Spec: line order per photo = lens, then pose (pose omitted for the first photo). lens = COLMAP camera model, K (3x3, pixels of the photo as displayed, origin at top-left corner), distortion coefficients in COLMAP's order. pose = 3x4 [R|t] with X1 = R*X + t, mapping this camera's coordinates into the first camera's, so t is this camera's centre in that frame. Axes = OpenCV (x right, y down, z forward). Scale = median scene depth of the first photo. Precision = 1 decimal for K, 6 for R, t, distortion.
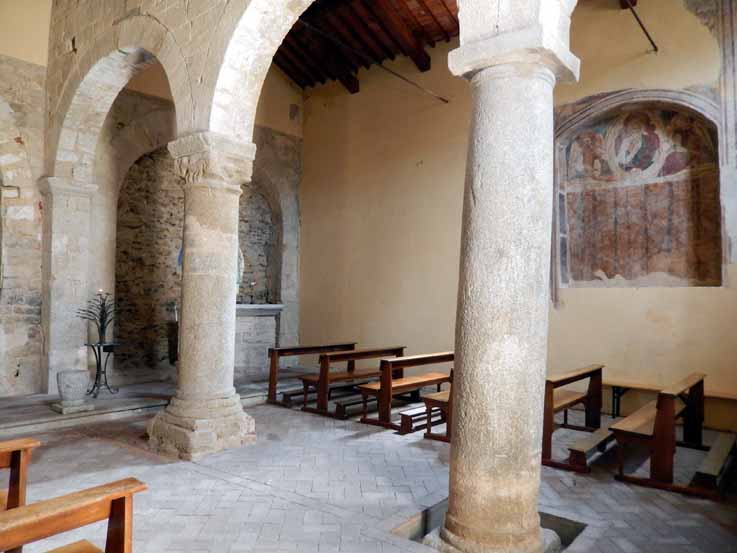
lens RADIAL K [[548.2, 0, 369.4], [0, 548.2, 275.9], [0, 0, 1]] dist [-0.007300, 0.001360]
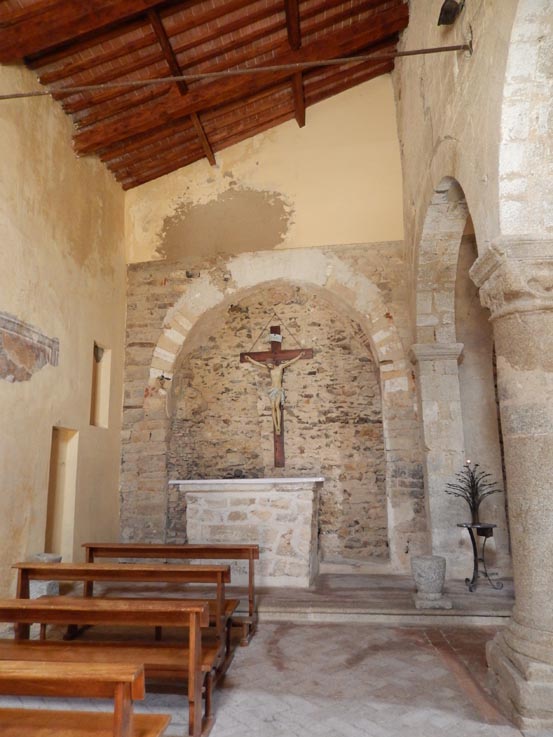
lens RADIAL K [[548.2, 0, 277.1], [0, 548.2, 363.8], [0, 0, 1]] dist [-0.007300, 0.001360]
pose [[0.550682, -0.170566, -0.817103, 0.074480], [0.054275, 0.984145, -0.168857, 0.004712], [0.832949, 0.048639, 0.551208, 0.253893]]
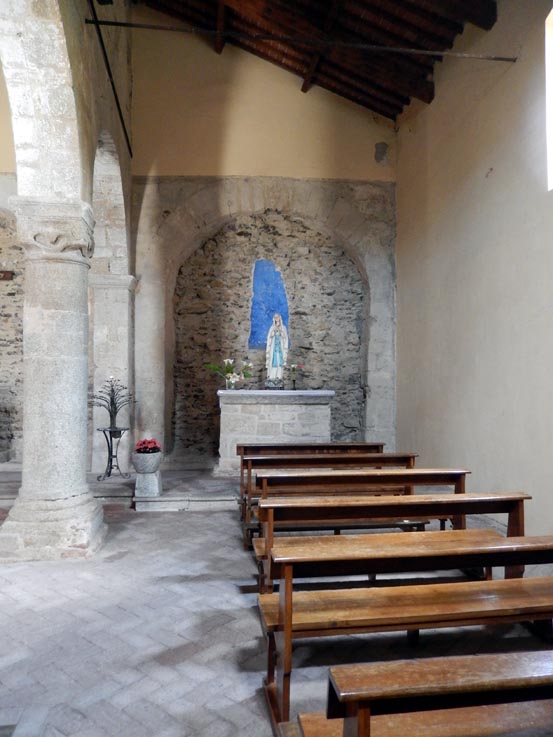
lens RADIAL K [[548.2, 0, 275.6], [0, 548.2, 365.3], [0, 0, 1]] dist [-0.007300, 0.001360]
pose [[0.734450, -0.028611, -0.678060, 0.420975], [0.035235, 0.999371, -0.004003, 0.018754], [0.677748, -0.020951, 0.734996, 0.435571]]
